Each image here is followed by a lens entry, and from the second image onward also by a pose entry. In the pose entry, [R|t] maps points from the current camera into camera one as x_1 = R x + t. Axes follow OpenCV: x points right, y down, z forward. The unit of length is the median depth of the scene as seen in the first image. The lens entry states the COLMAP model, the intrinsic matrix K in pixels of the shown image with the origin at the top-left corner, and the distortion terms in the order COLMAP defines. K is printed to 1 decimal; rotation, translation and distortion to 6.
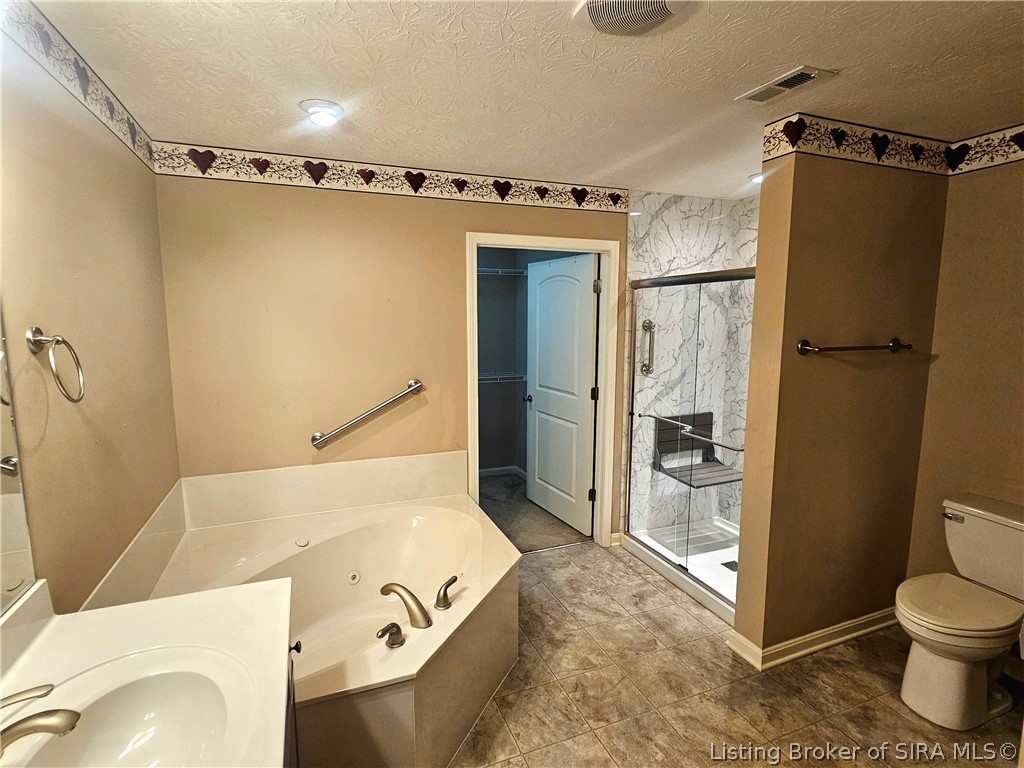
lens RADIAL K [[512.8, 0, 512.0], [0, 512.8, 384.0], [0, 0, 1]] dist [0.001554, -0.000128]
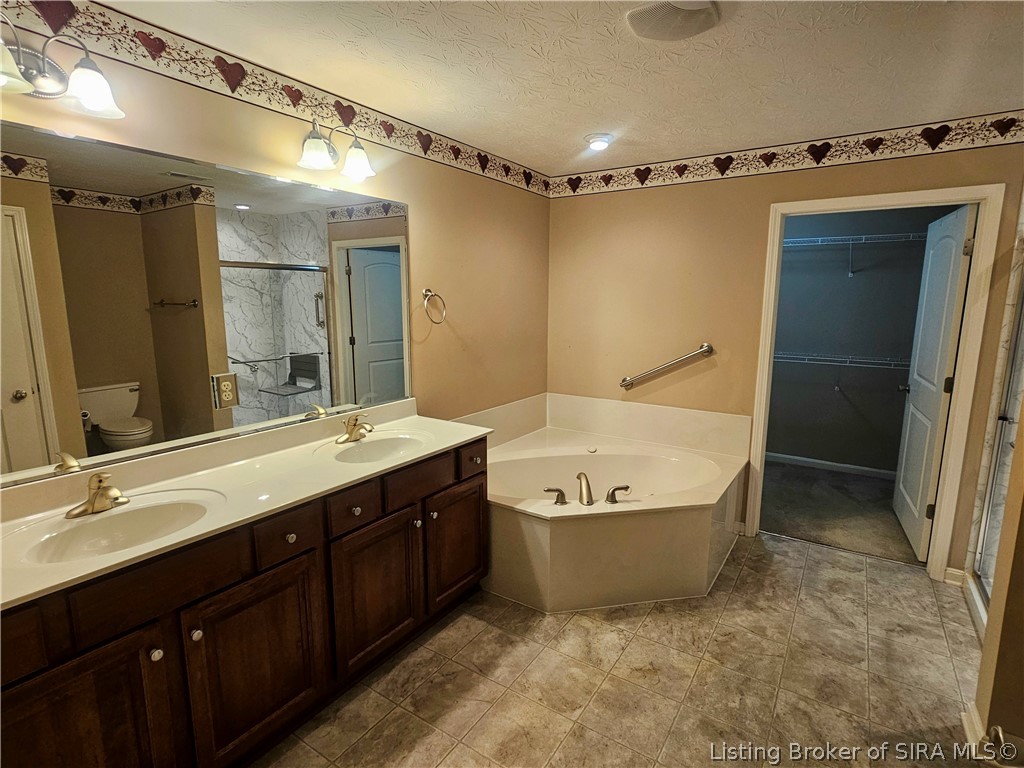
lens RADIAL K [[498.5, 0, 512.0], [0, 498.5, 384.0], [0, 0, 1]] dist [-0.051409, 0.023838]
pose [[0.567487, 0.137007, -0.811904, 0.500097], [-0.111738, 0.989752, 0.088918, 0.033456], [0.815765, 0.040260, 0.576980, 0.031174]]
